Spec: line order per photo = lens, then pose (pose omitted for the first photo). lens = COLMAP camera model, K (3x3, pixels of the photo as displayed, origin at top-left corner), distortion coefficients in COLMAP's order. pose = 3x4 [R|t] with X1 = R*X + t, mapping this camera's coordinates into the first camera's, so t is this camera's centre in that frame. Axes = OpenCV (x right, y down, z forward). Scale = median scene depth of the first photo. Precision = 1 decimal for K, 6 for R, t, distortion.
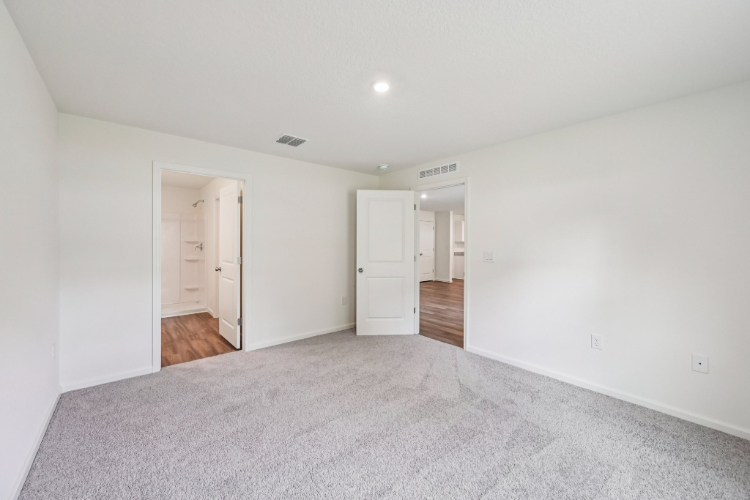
lens RADIAL K [[297.2, 0, 379.1], [0, 297.2, 248.2], [0, 0, 1]] dist [-0.001239, -0.000008]
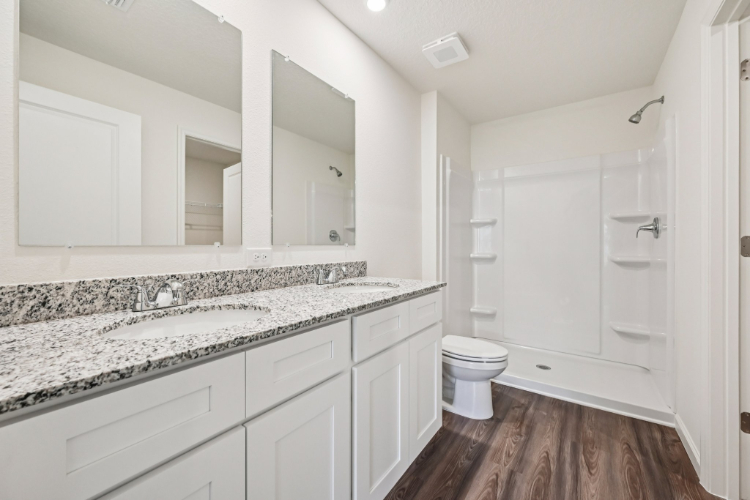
lens RADIAL K [[297.2, 0, 381.2], [0, 297.2, 245.9], [0, 0, 1]] dist [-0.001239, -0.000008]
pose [[0.247974, -0.005919, -0.968749, -0.323052], [0.000001, 0.999981, -0.006110, 0.020133], [0.968767, 0.001514, 0.247969, 0.571806]]
